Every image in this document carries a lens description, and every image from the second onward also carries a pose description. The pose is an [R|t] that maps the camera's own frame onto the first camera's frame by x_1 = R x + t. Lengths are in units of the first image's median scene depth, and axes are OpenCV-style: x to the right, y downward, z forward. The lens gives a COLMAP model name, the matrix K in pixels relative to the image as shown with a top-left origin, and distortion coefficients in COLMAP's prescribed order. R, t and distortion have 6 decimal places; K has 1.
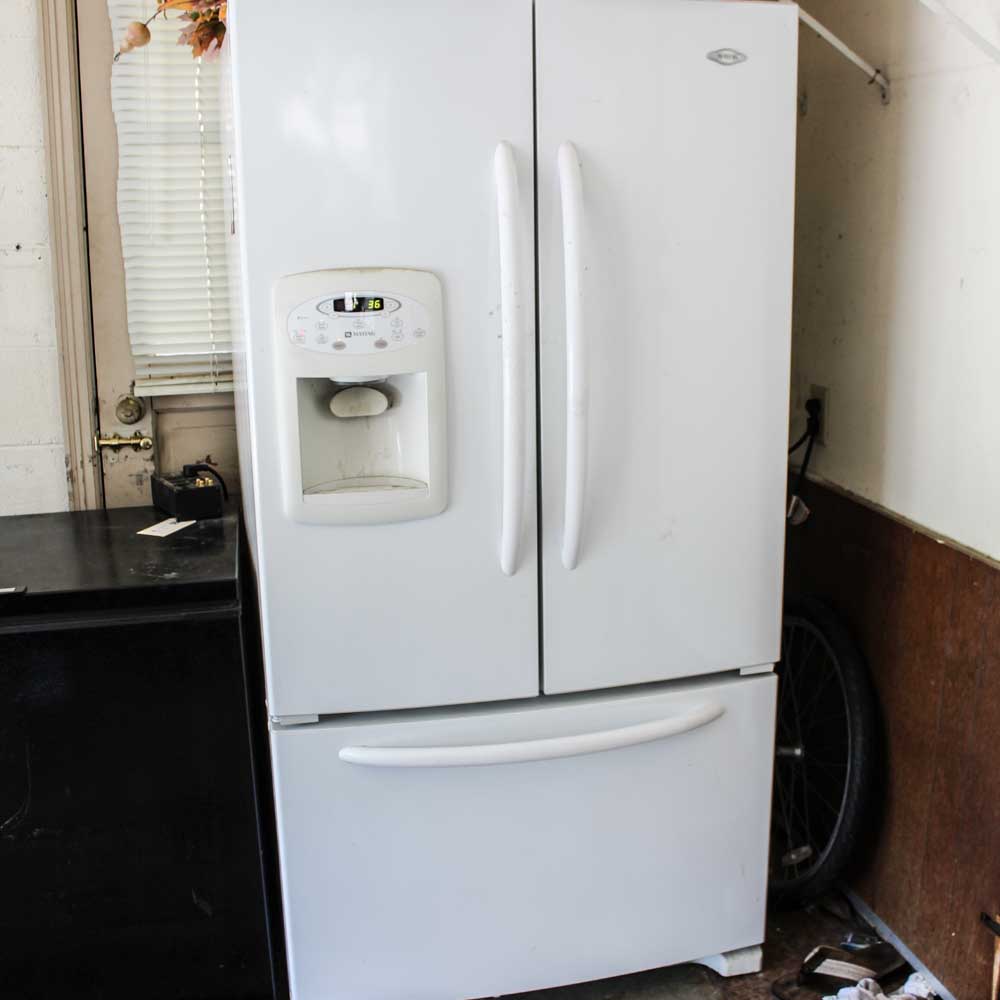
lens RADIAL K [[1358.3, 0, 500.9], [0, 1358.3, 498.9], [0, 0, 1]] dist [-0.118956, 0.000000]
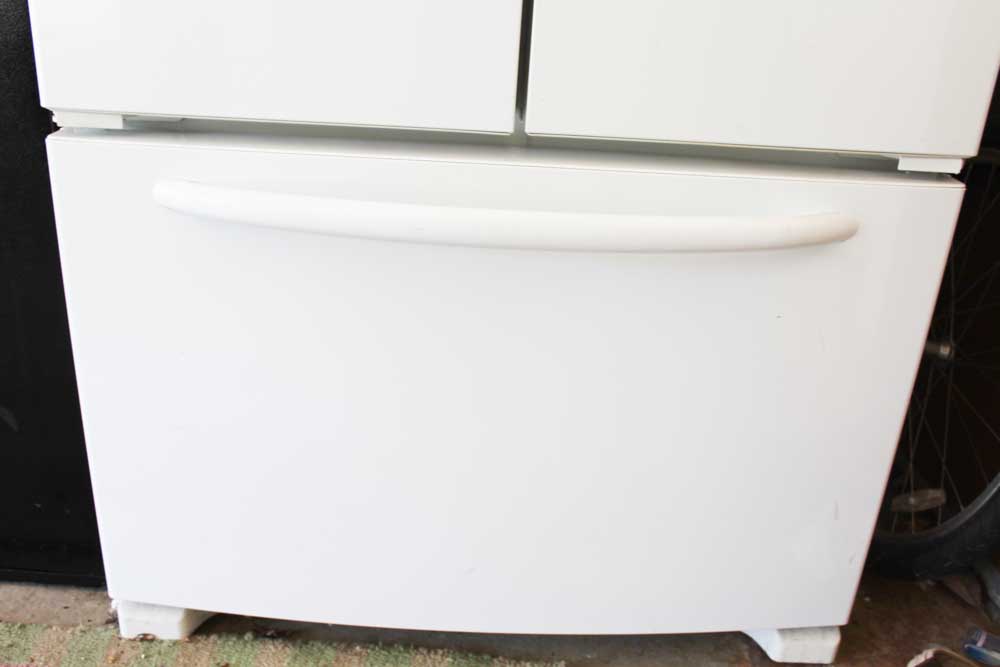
lens RADIAL K [[949.1, 0, 498.6], [0, 949.1, 335.7], [0, 0, 1]] dist [-0.069003, 0.000000]
pose [[0.974269, 0.156246, -0.162444, 0.084564], [-0.128721, 0.977341, 0.168036, 0.141419], [0.185018, -0.142803, 0.972304, 0.545621]]
